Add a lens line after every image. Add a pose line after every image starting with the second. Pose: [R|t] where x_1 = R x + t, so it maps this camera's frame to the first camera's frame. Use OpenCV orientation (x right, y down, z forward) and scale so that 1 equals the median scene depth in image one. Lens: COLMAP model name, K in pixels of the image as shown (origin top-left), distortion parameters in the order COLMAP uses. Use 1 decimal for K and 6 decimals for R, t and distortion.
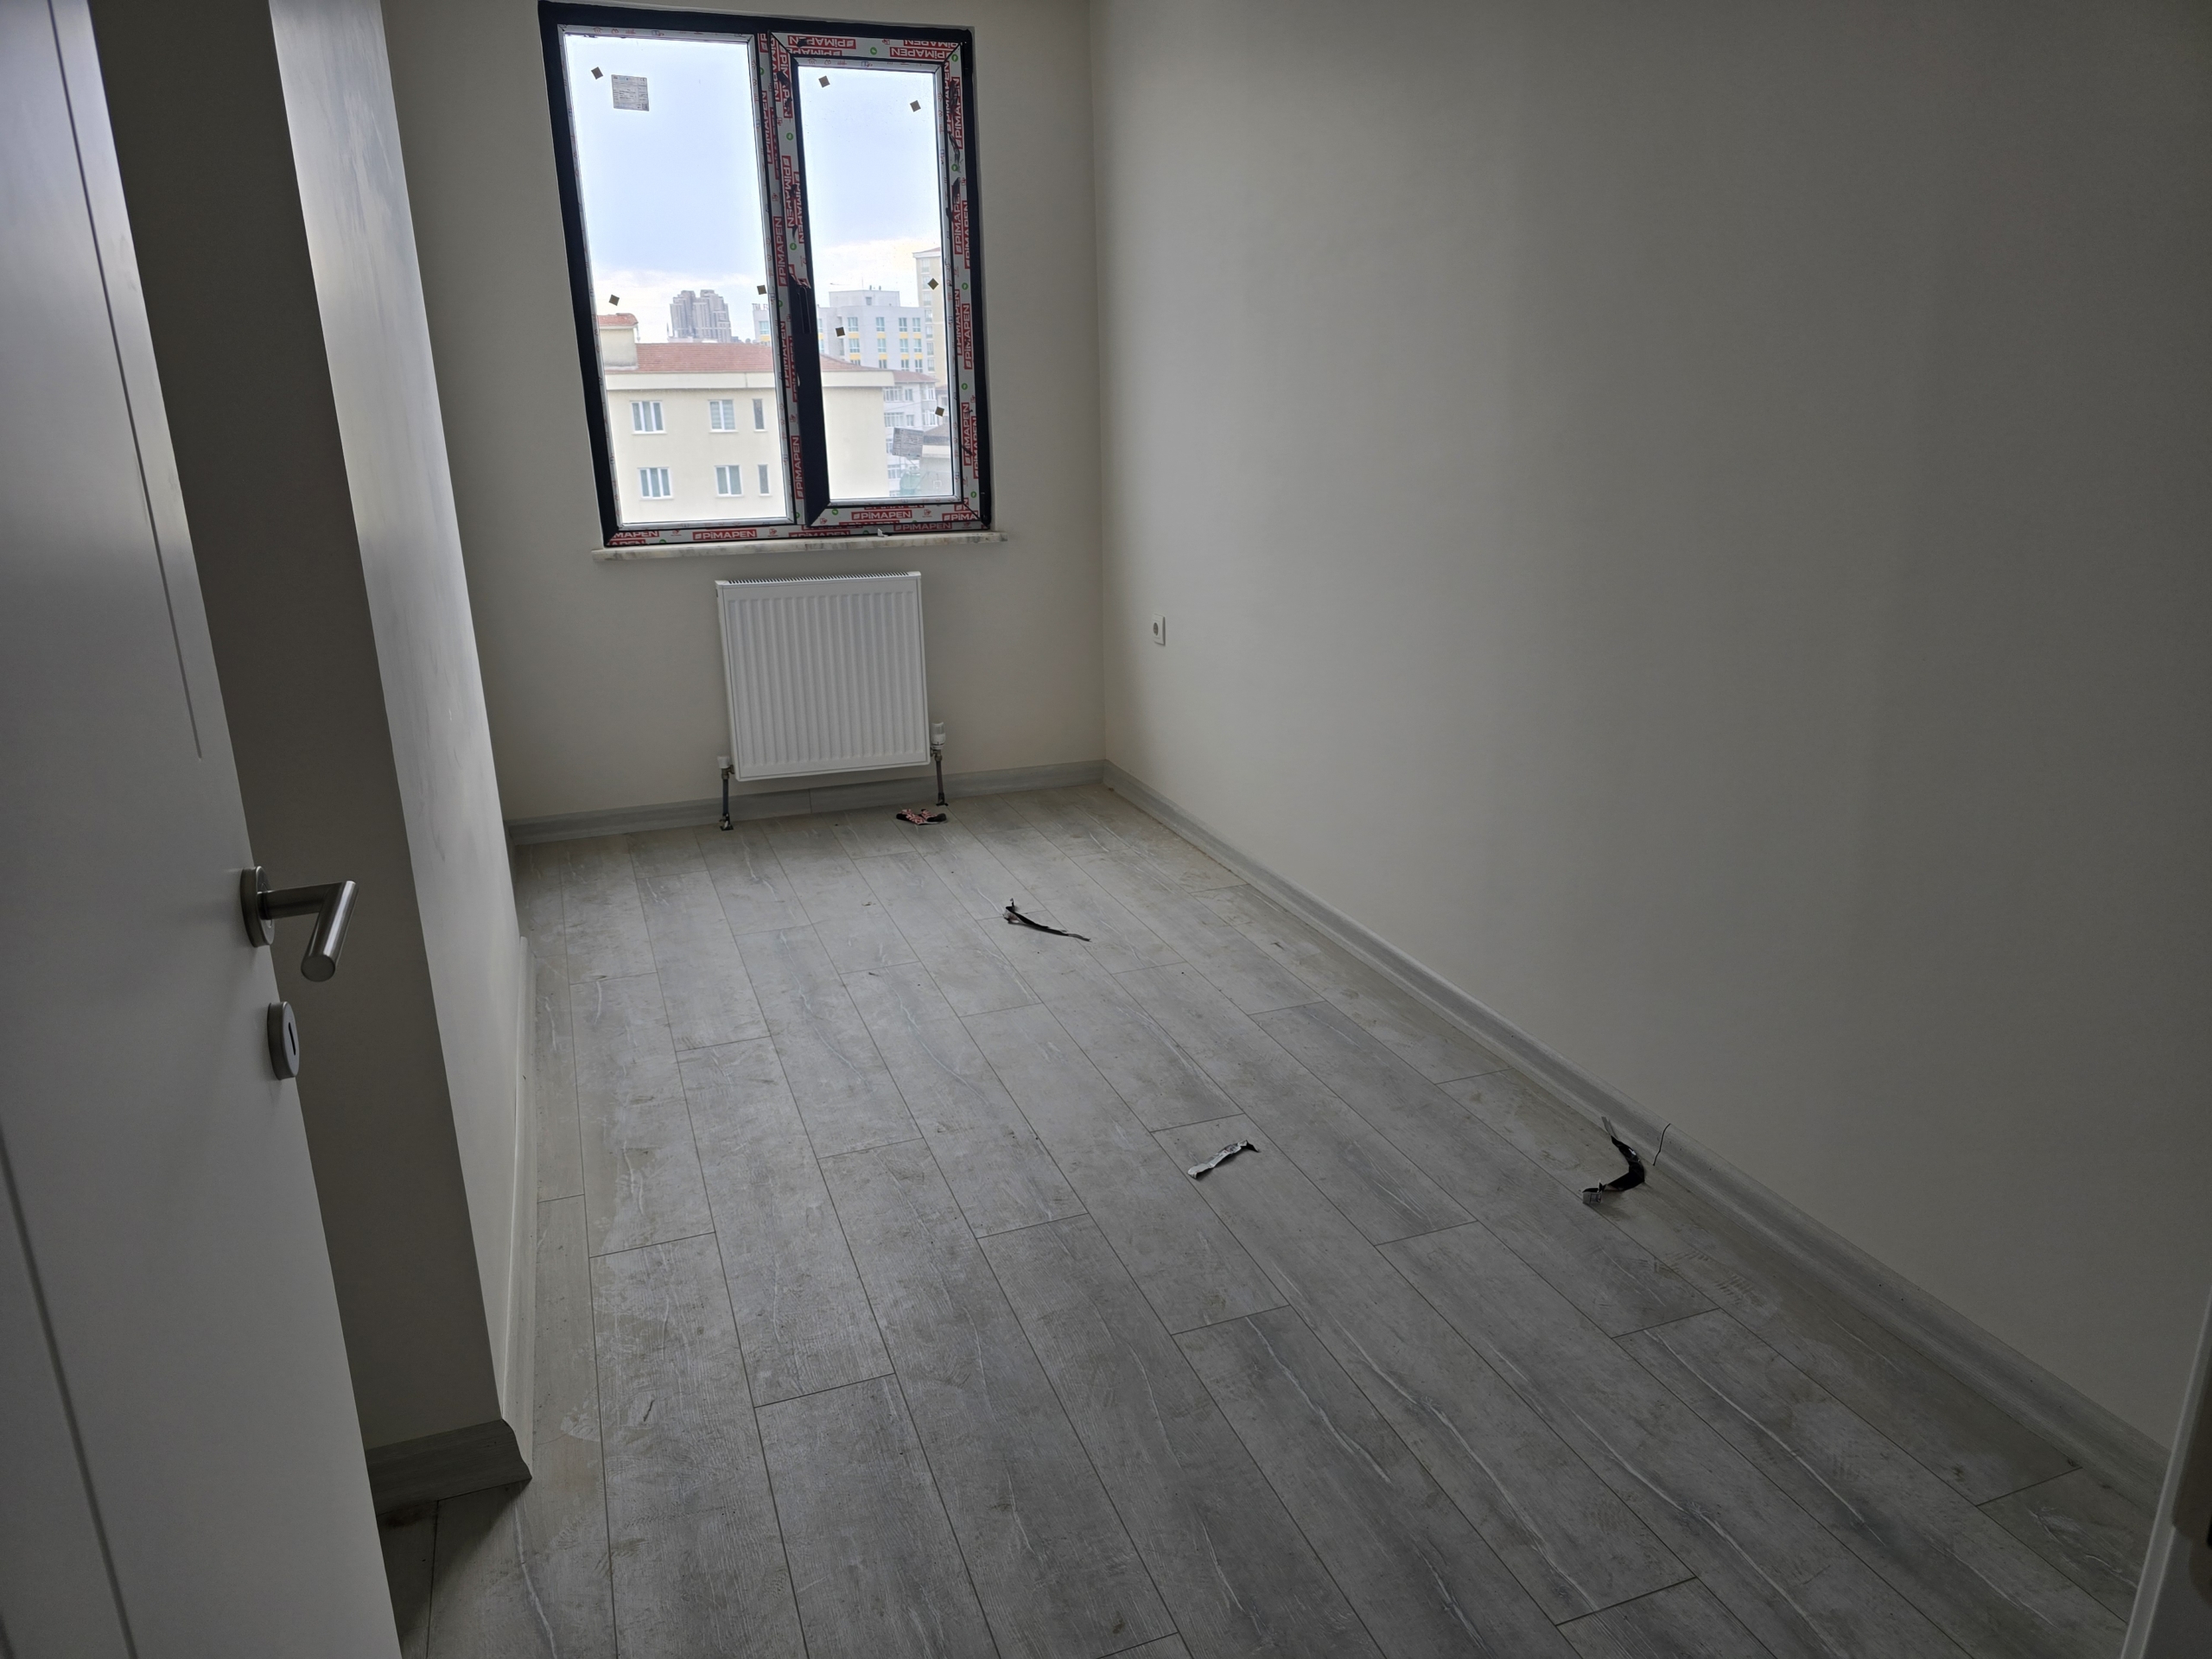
lens RADIAL K [[1481.0, 0, 1121.4], [0, 1481.0, 836.1], [0, 0, 1]] dist [0.068901, -0.062800]
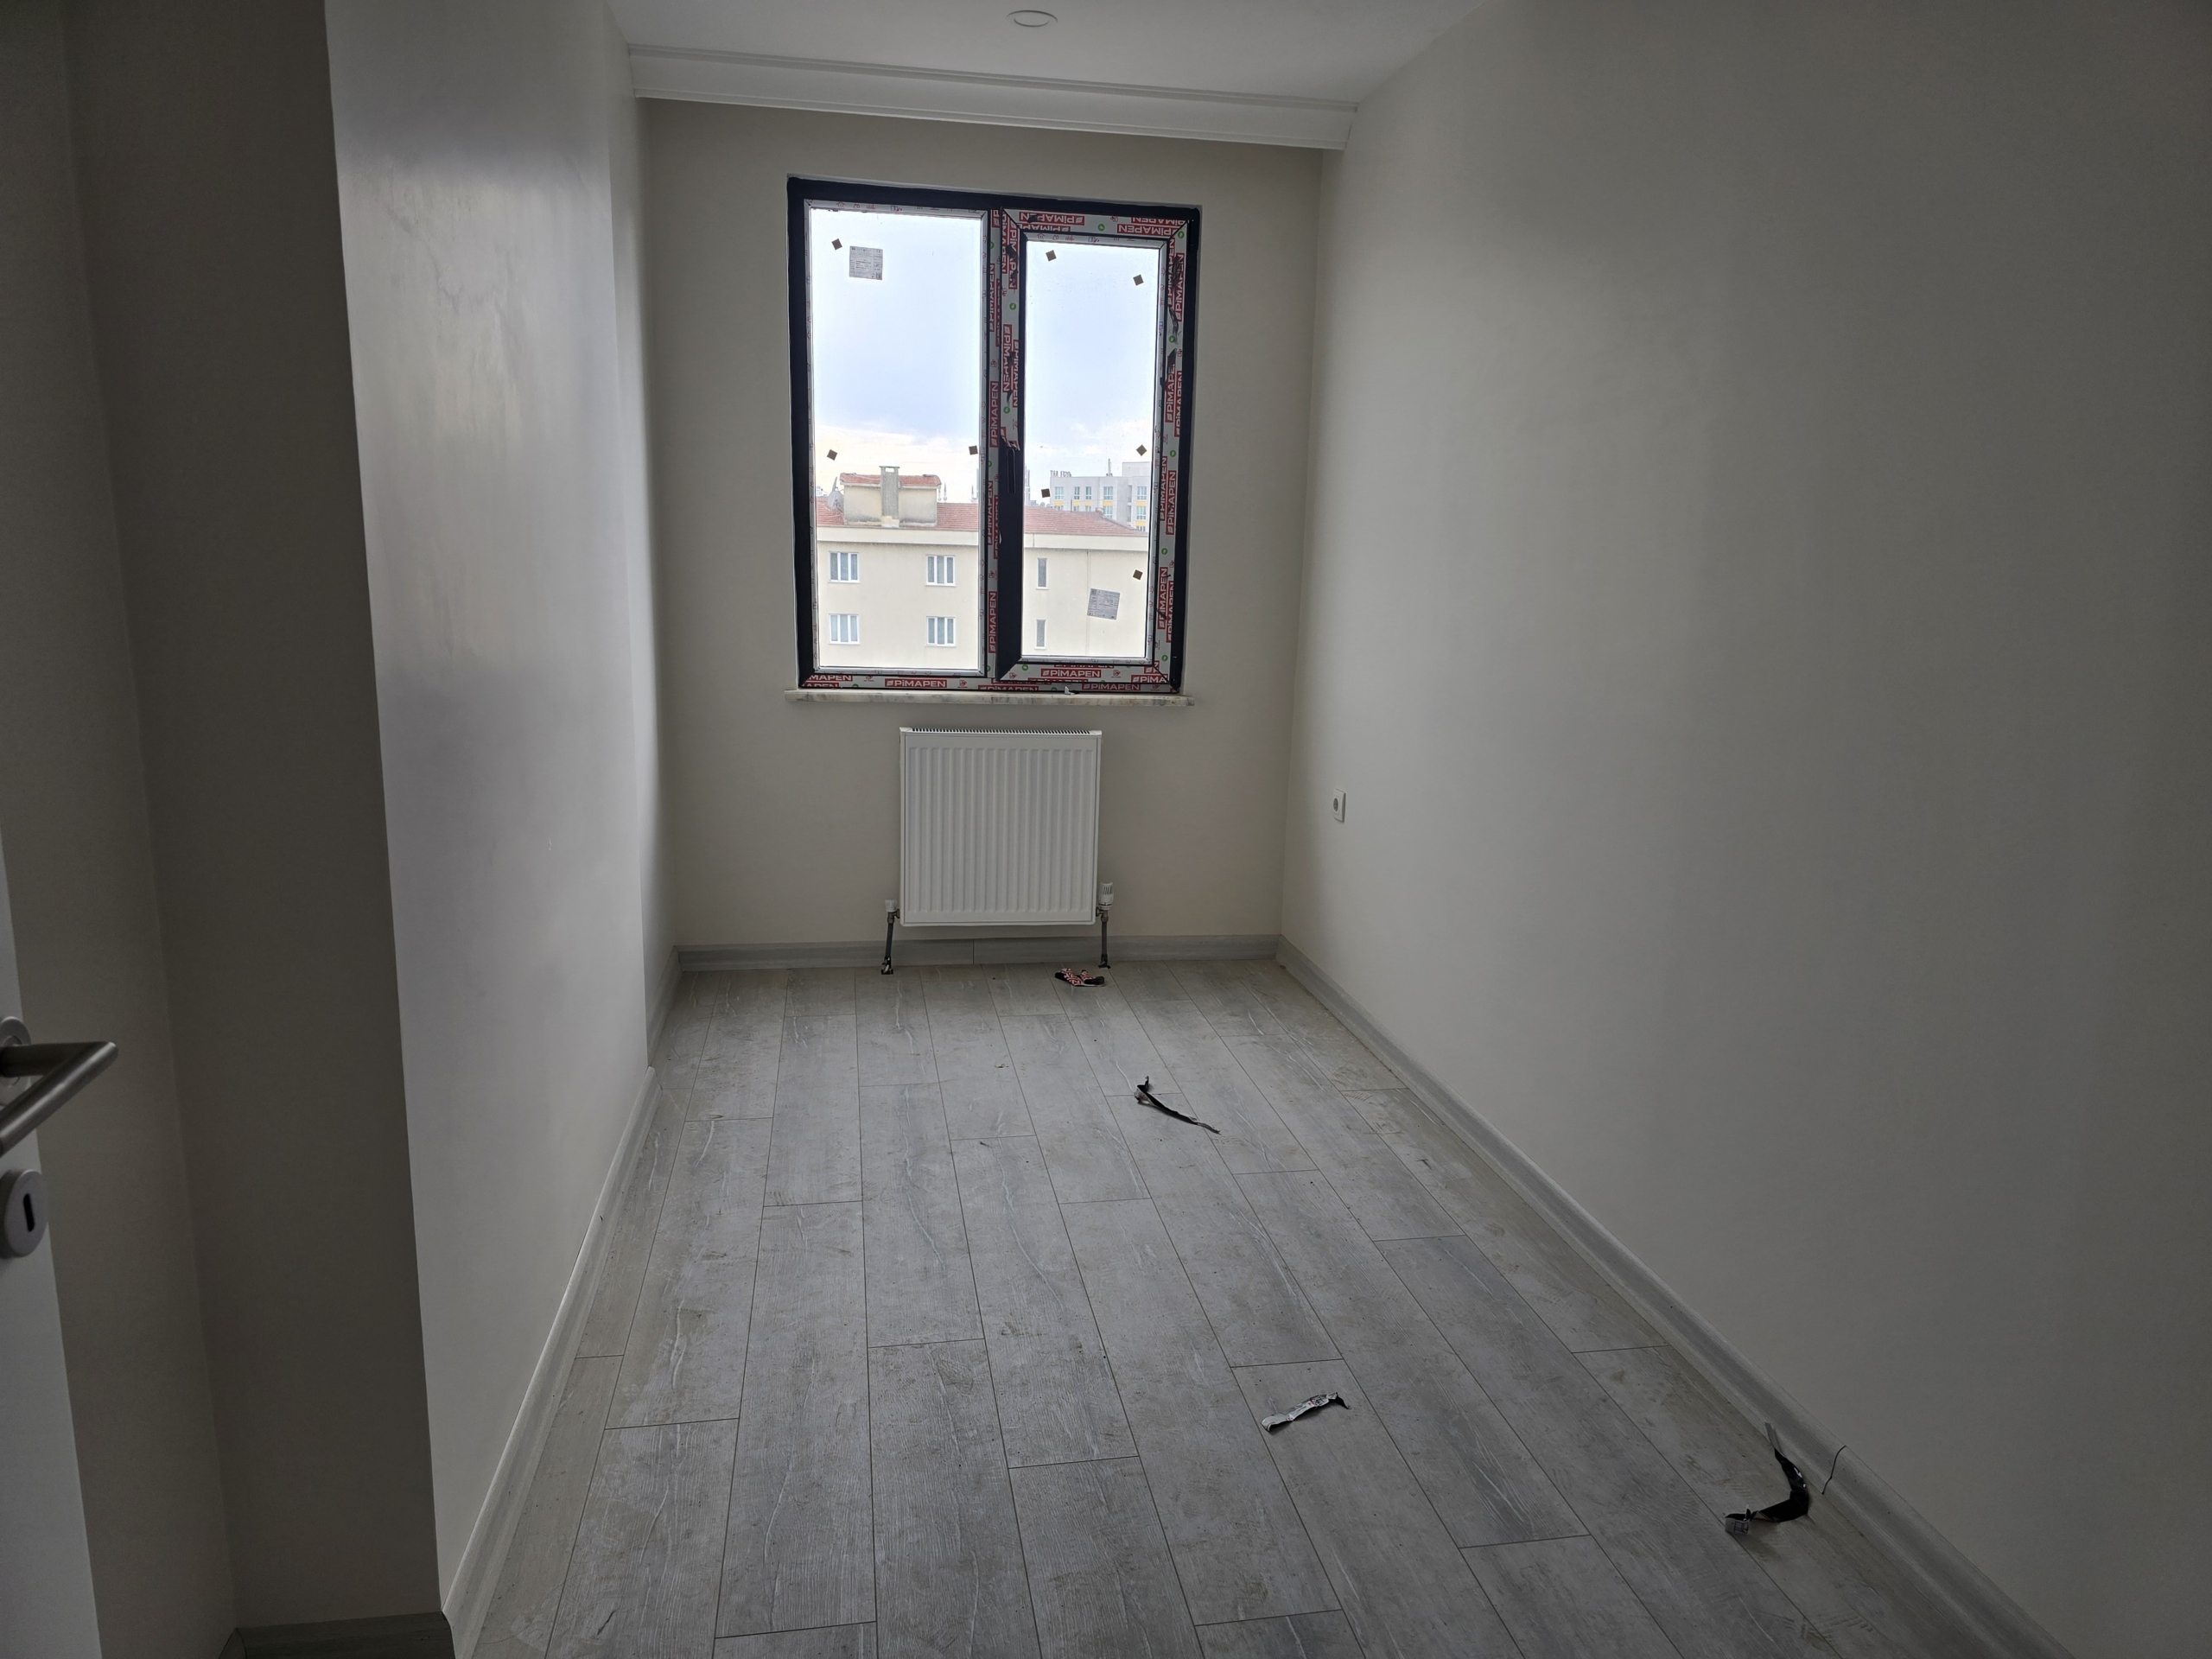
lens RADIAL K [[1468.9, 0, 1135.1], [0, 1468.9, 855.5], [0, 0, 1]] dist [0.063808, -0.057334]
pose [[0.982836, 0.082431, -0.165039, 0.072502], [-0.097130, 0.991800, -0.083057, -0.023172], [0.156840, 0.097662, 0.982784, 0.070801]]
